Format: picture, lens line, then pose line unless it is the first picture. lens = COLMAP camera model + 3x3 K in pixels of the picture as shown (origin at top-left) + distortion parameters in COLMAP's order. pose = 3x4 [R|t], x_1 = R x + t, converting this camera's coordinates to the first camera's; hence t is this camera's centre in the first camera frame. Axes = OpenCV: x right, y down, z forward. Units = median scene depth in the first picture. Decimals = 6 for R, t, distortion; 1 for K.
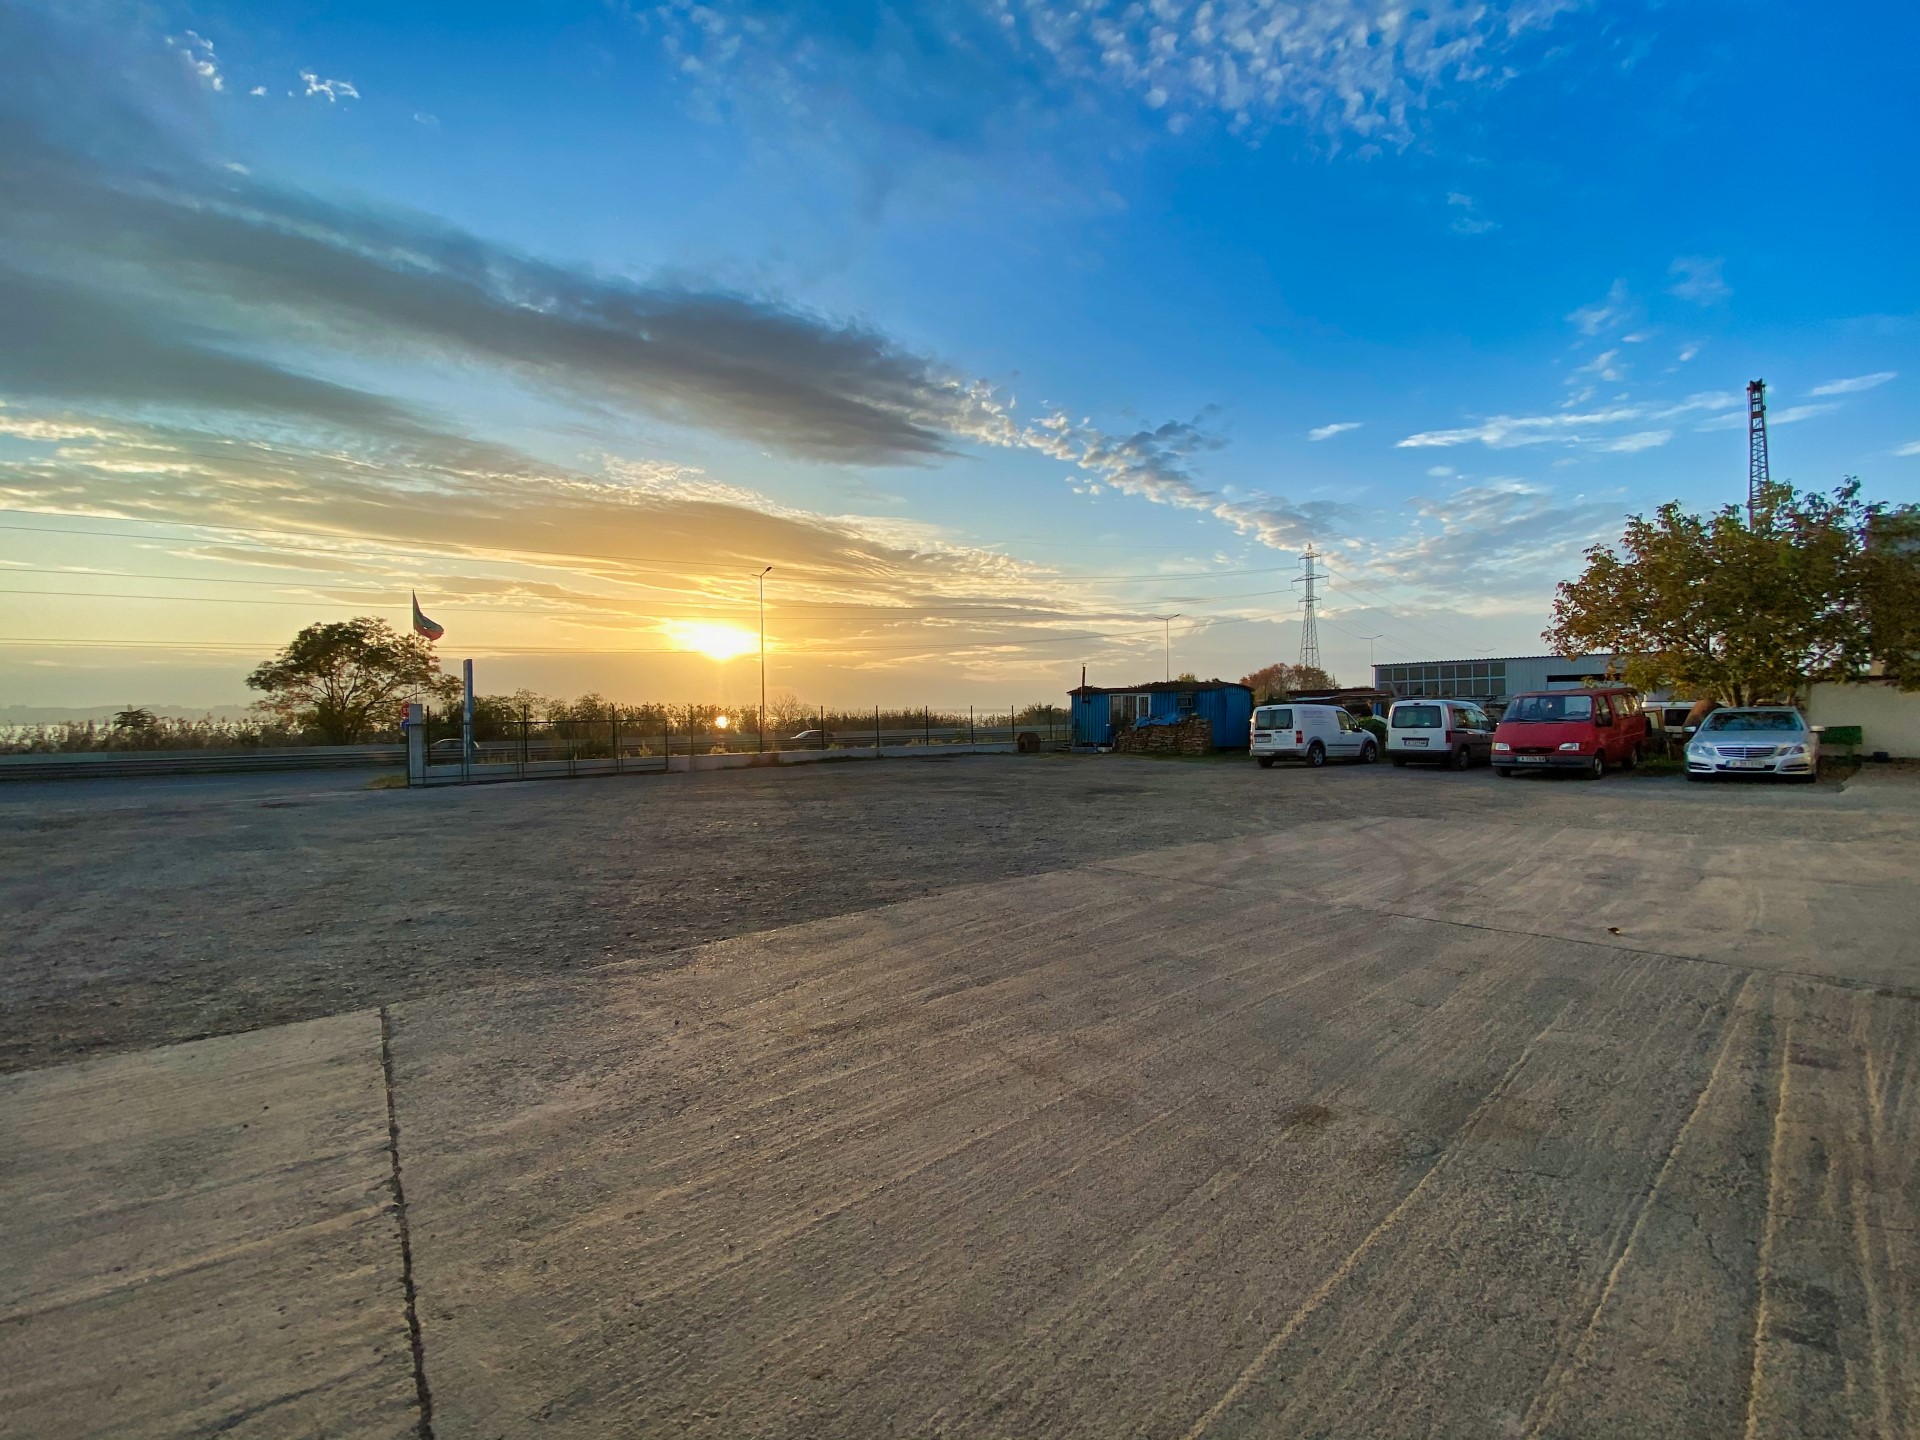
lens RADIAL K [[773.7, 0, 961.1], [0, 773.7, 722.7], [0, 0, 1]] dist [-0.019687, -0.000235]
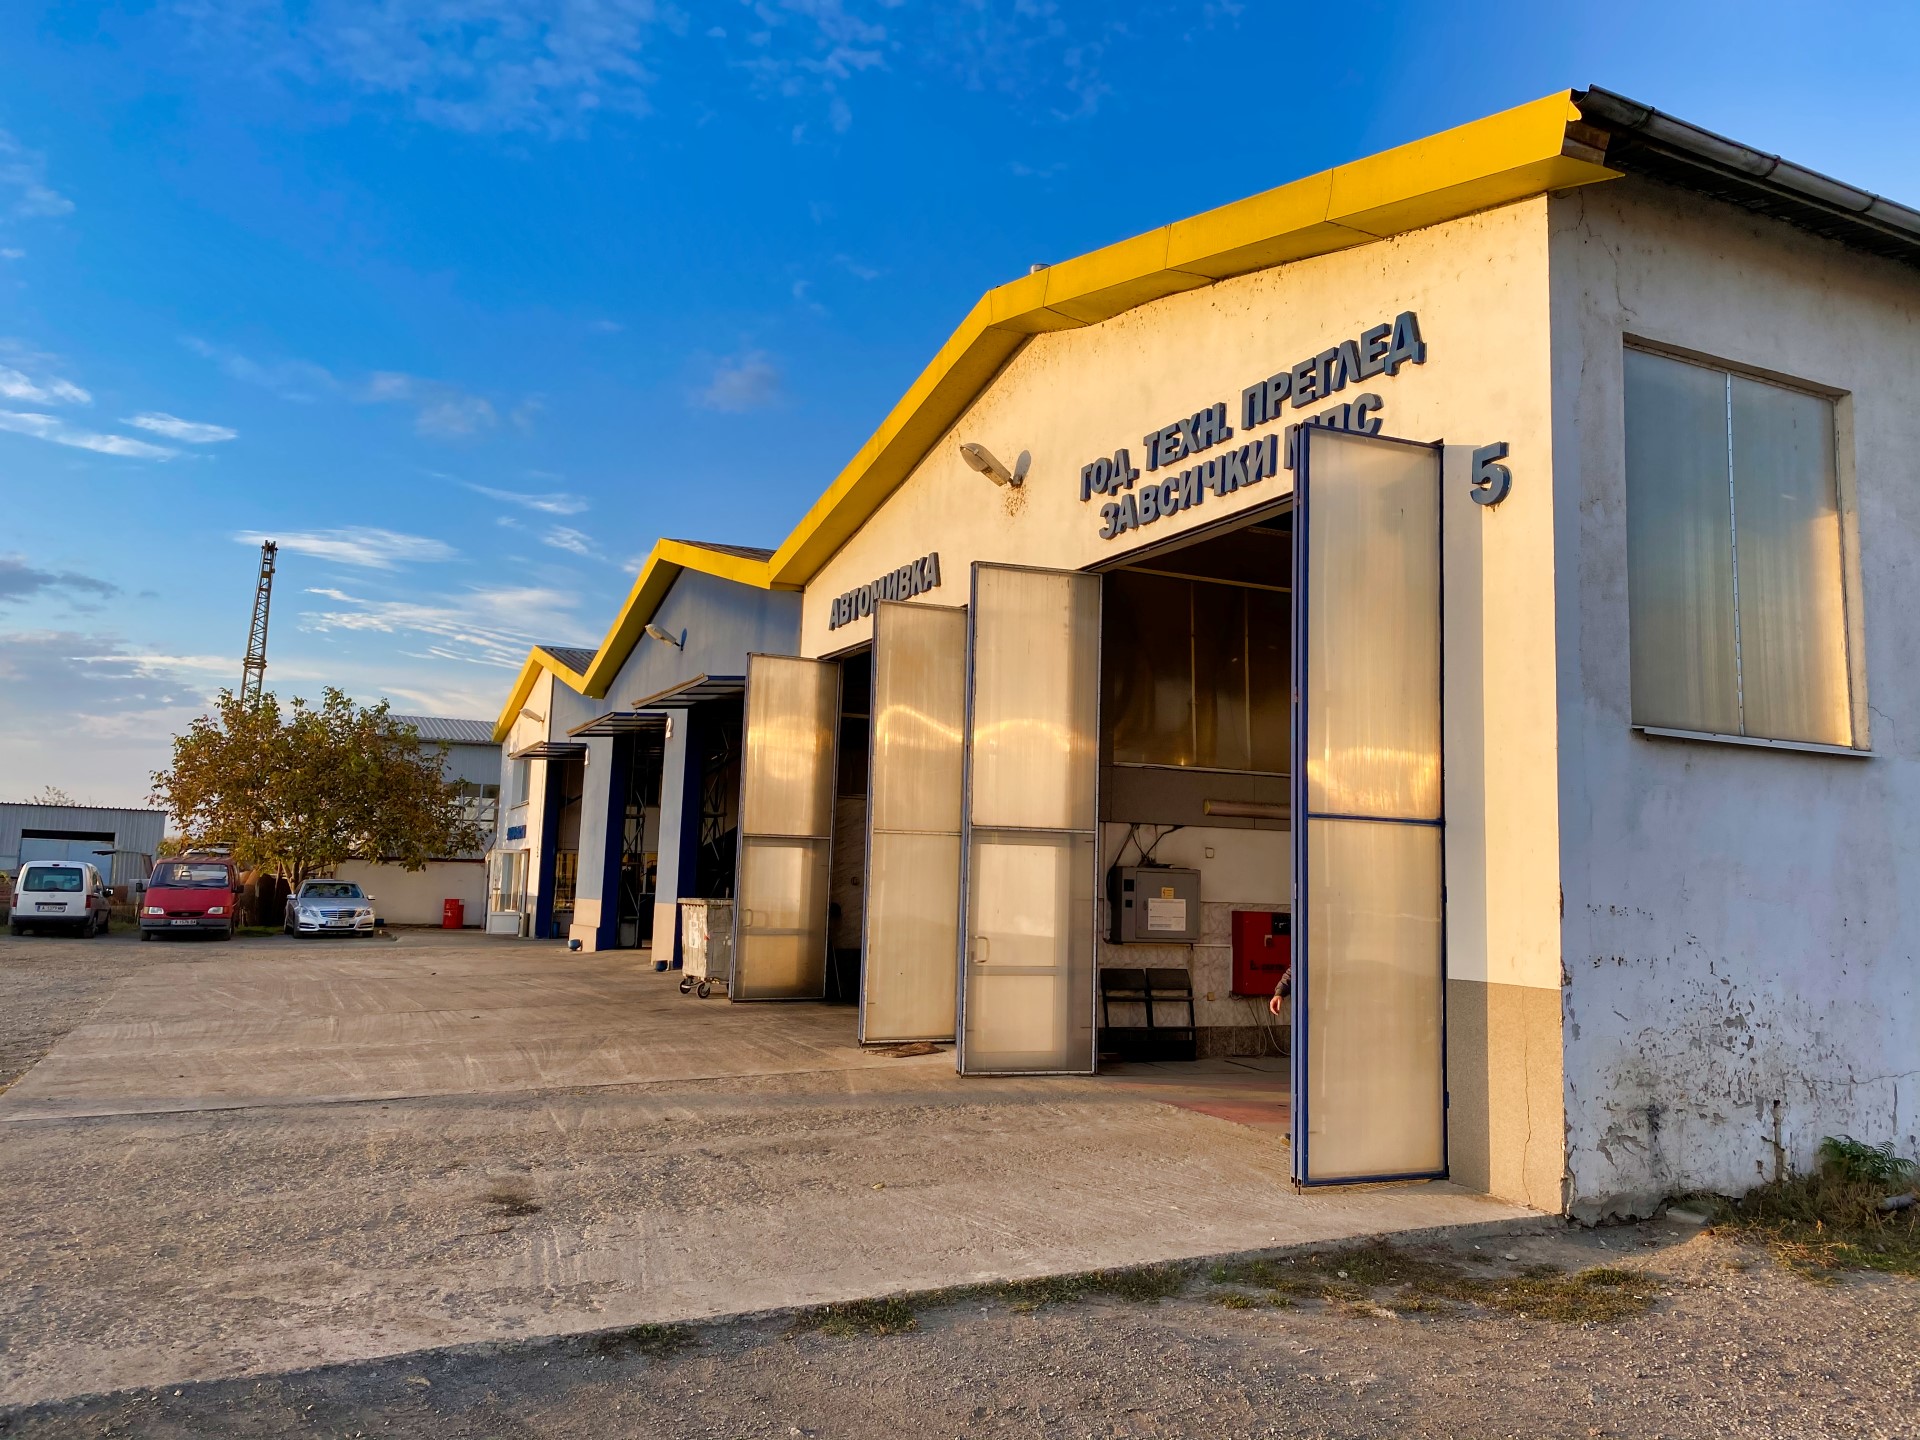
lens RADIAL K [[1455.3, 0, 958.2], [0, 1455.3, 711.0], [0, 0, 1]] dist [0.018479, -0.038587]
pose [[0.196894, 0.134264, 0.971188, -1.040998], [-0.017254, 0.990900, -0.133492, 0.008366], [-0.980273, 0.009527, 0.197419, -0.453493]]
